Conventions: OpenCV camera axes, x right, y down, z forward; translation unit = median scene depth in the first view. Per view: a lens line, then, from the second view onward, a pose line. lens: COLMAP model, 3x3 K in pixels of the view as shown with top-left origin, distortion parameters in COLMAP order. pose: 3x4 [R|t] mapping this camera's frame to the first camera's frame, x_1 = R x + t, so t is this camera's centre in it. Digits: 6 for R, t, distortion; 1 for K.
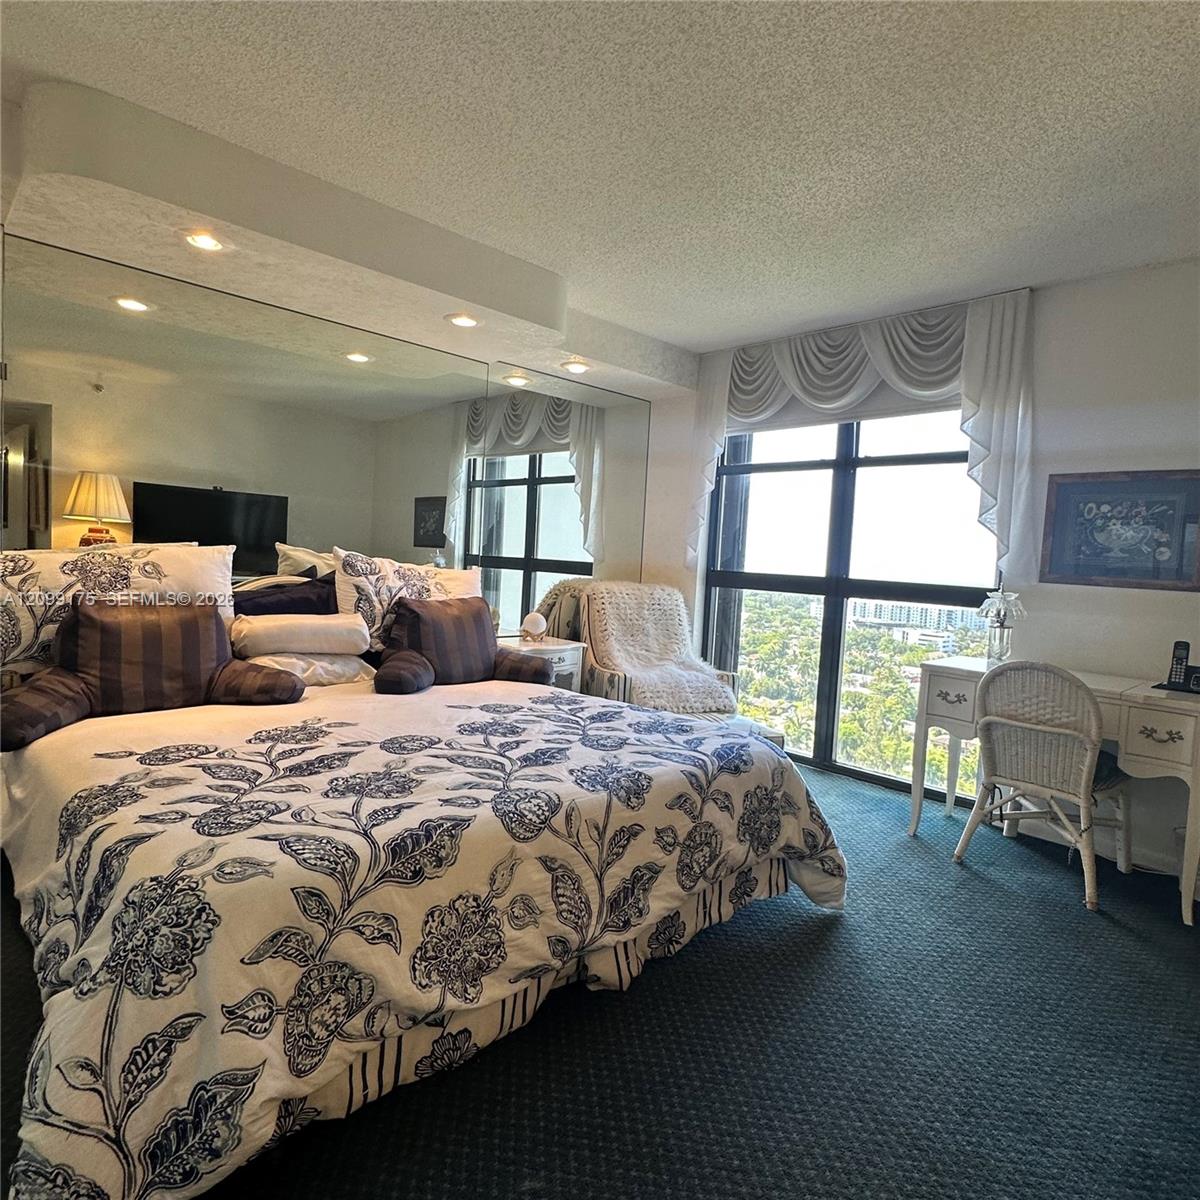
lens RADIAL K [[725.4, 0, 594.3], [0, 725.4, 602.8], [0, 0, 1]] dist [-0.009111, 0.000894]
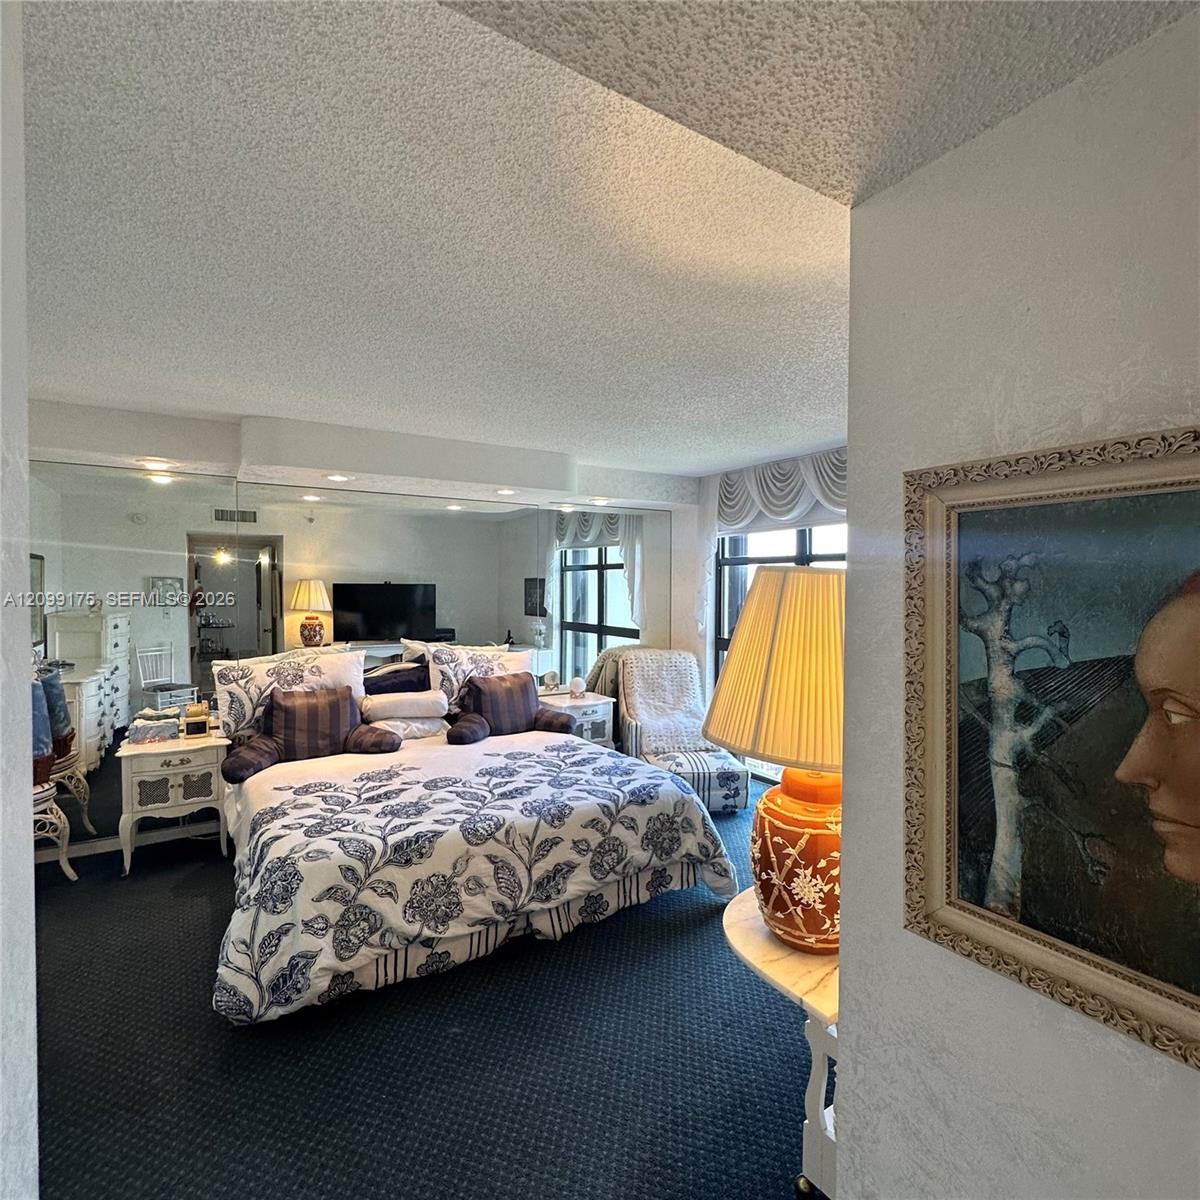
lens RADIAL K [[636.0, 0, 601.0], [0, 636.0, 597.9], [0, 0, 1]] dist [-0.013552, 0.000278]
pose [[0.976645, -0.045775, -0.209925, 0.427349], [0.035899, 0.998073, -0.050618, -0.142944], [0.211837, 0.041900, 0.976406, -0.365564]]
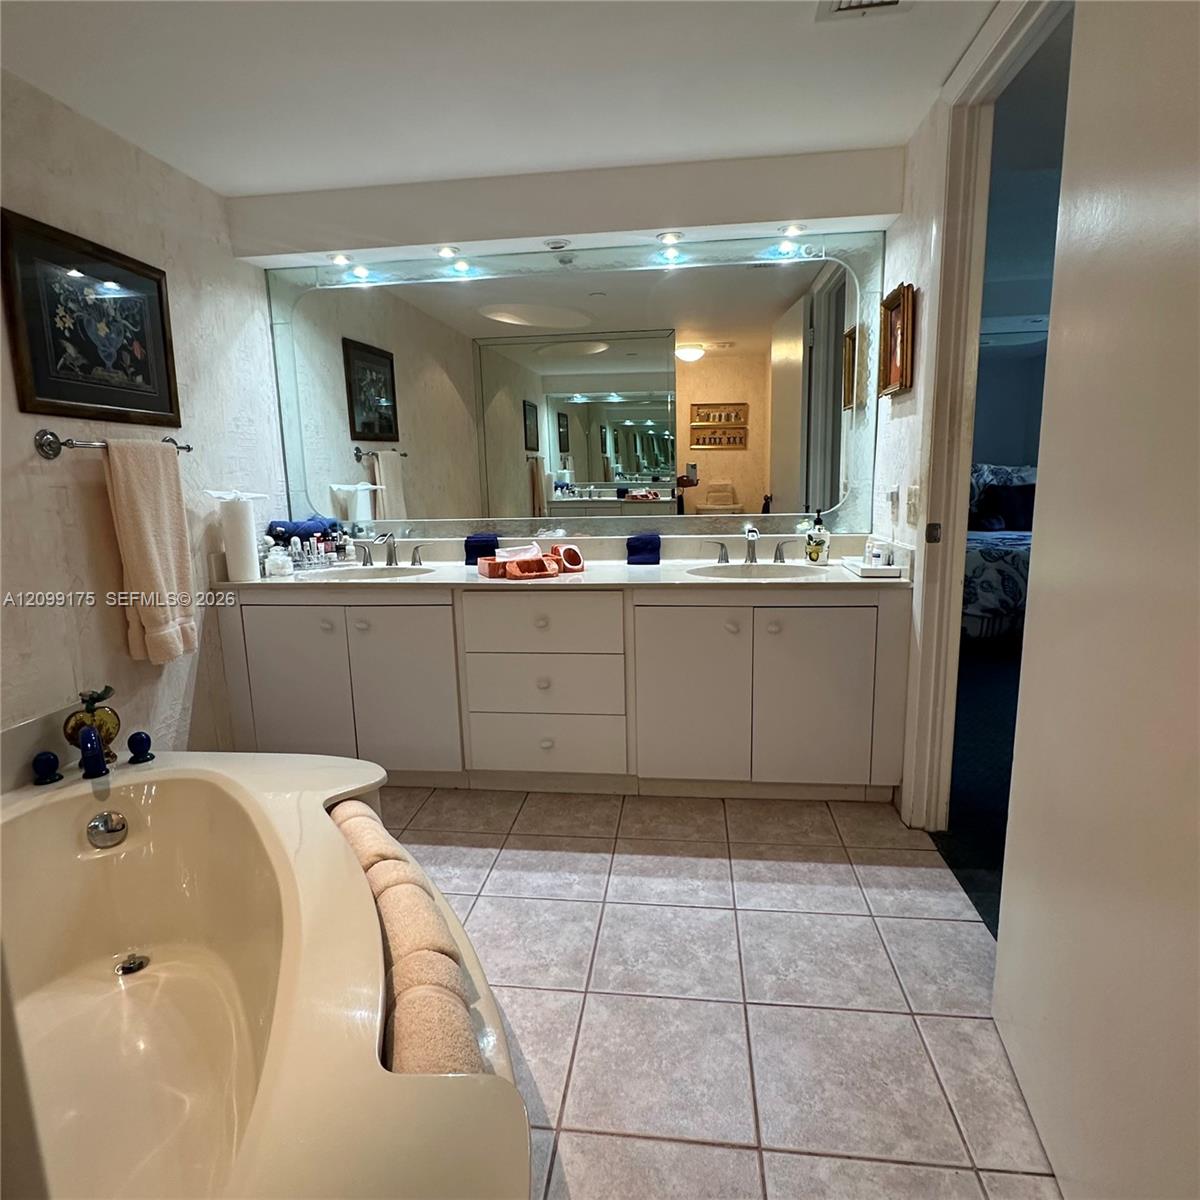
lens RADIAL K [[725.4, 0, 597.7], [0, 725.4, 599.6], [0, 0, 1]] dist [-0.009111, 0.000894]
pose [[0.617512, 0.068007, -0.783616, 0.876739], [0.010877, 0.995422, 0.094960, 0.150534], [0.786487, -0.067163, 0.613945, -1.424160]]
